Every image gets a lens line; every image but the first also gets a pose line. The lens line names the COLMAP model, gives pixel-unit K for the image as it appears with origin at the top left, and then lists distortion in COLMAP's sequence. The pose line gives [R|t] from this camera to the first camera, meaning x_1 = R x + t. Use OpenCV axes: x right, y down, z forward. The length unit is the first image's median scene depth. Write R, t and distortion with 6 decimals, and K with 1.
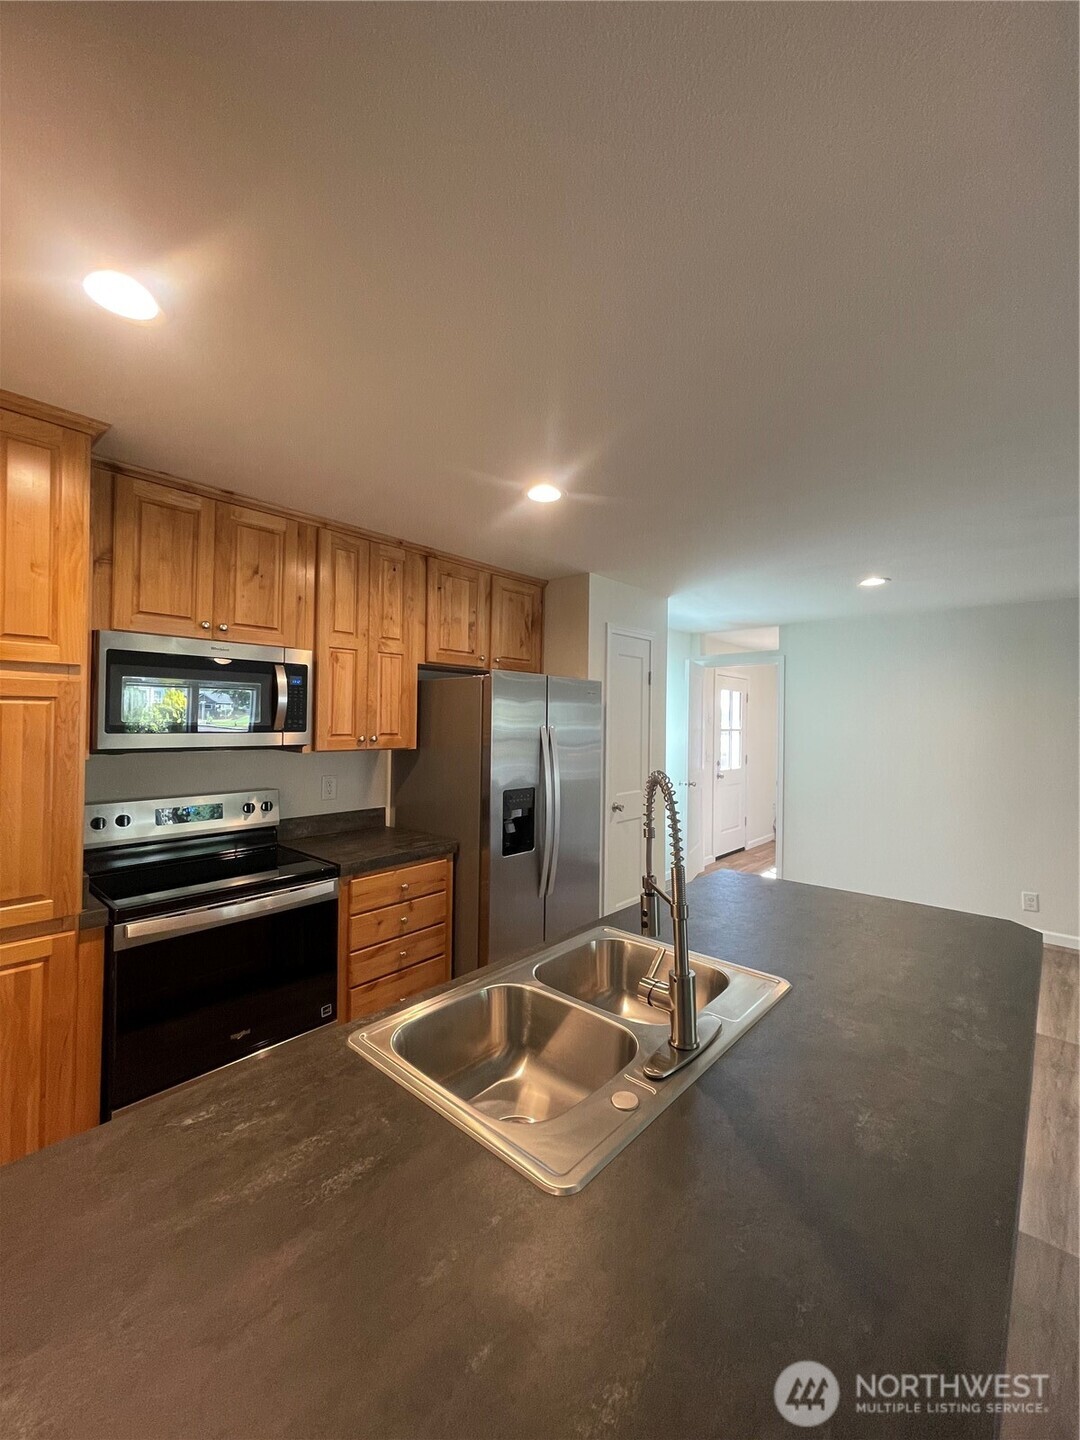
lens RADIAL K [[575.2, 0, 541.2], [0, 575.2, 715.0], [0, 0, 1]] dist [0.002970, -0.000031]
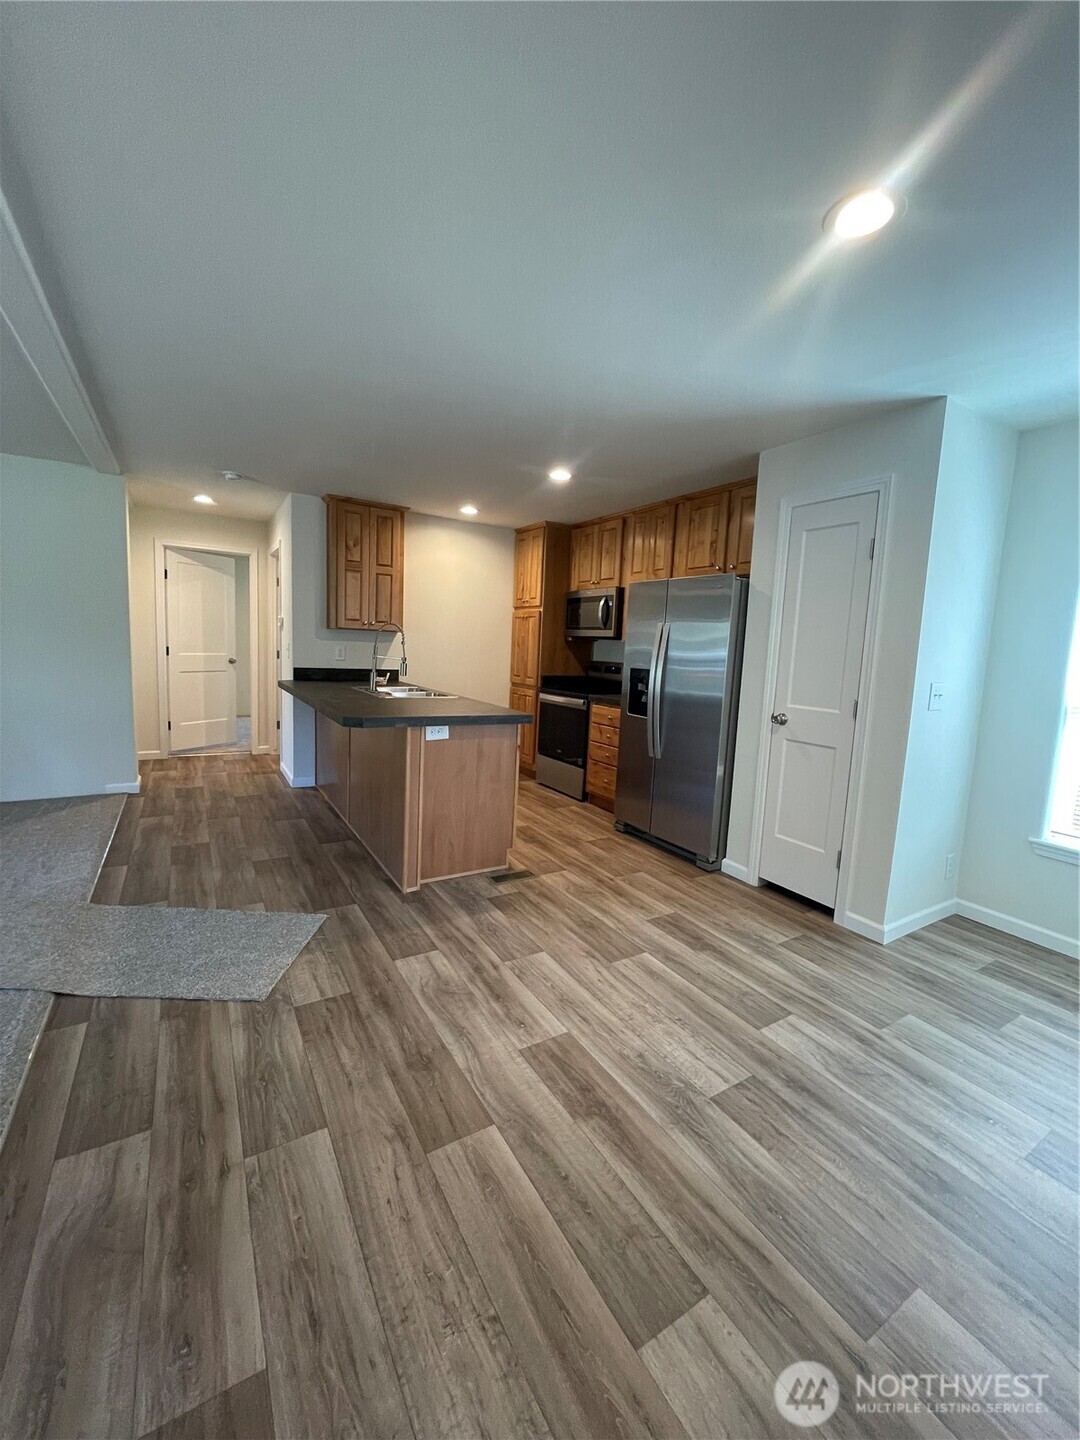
lens RADIAL K [[572.7, 0, 547.1], [0, 572.7, 724.2], [0, 0, 1]] dist [-0.008007, 0.000097]
pose [[-0.265747, 0.109154, -0.957843, 1.432505], [-0.035390, 0.991795, 0.122842, 0.107942], [0.963393, 0.066543, -0.259704, 1.229358]]
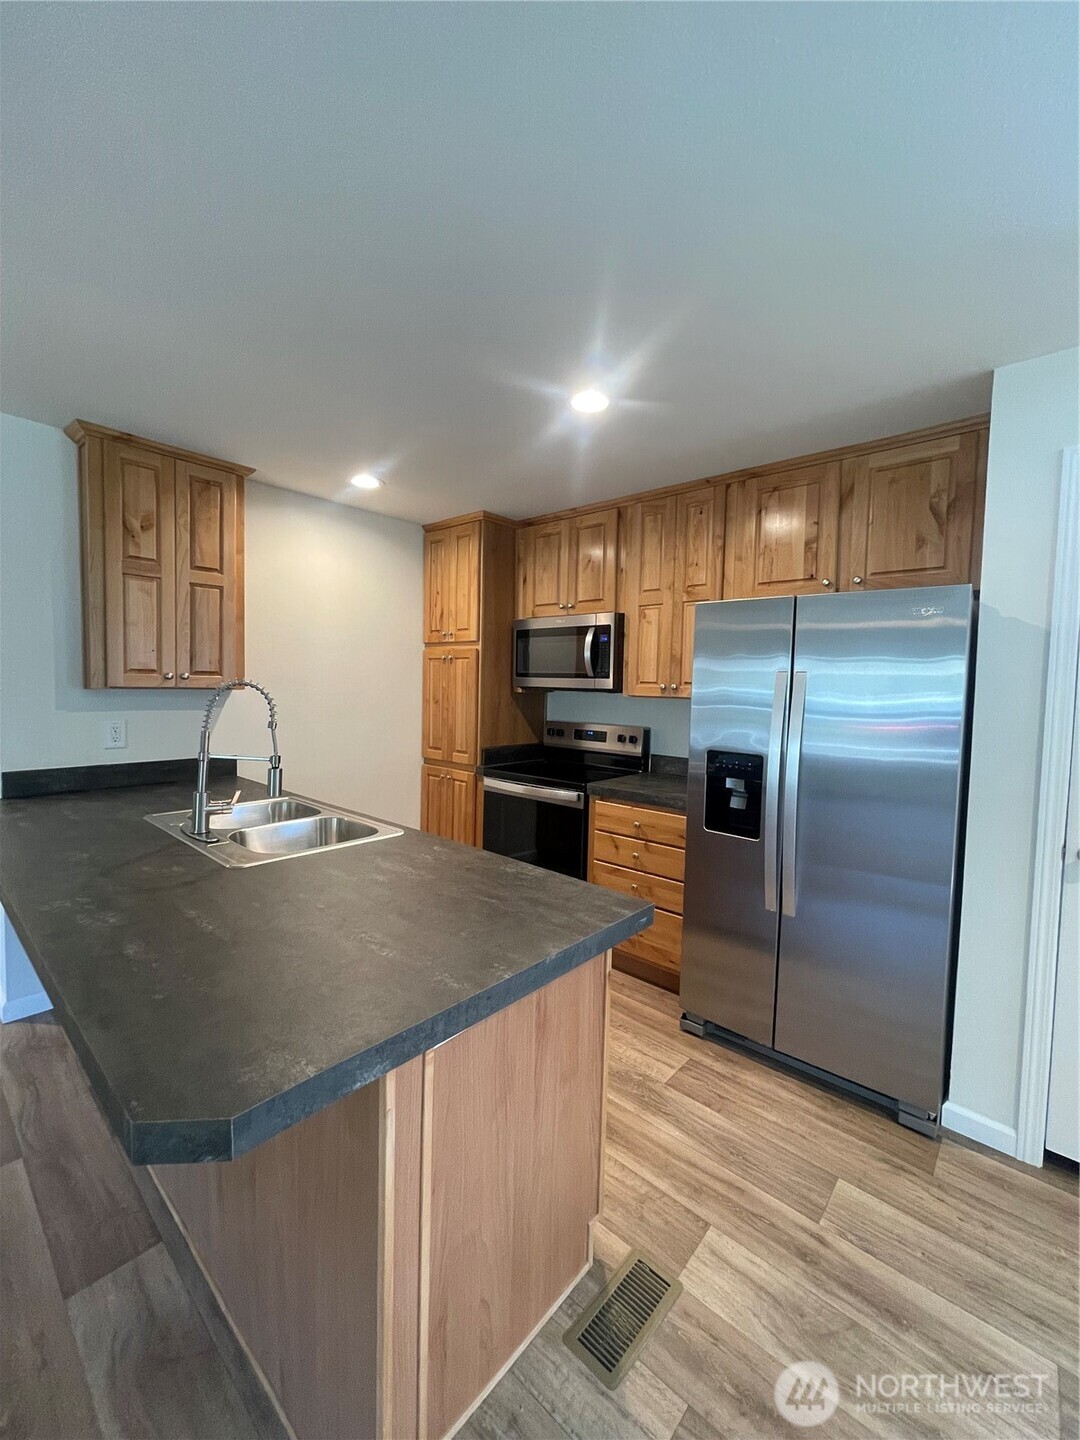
lens RADIAL K [[583.1, 0, 544.8], [0, 583.1, 712.6], [0, 0, 1]] dist [0.002701, 0.000461]
pose [[0.027255, 0.043530, -0.998680, 0.794709], [-0.008268, 0.999027, 0.043319, 0.046212], [0.999594, 0.007077, 0.027588, 0.774126]]
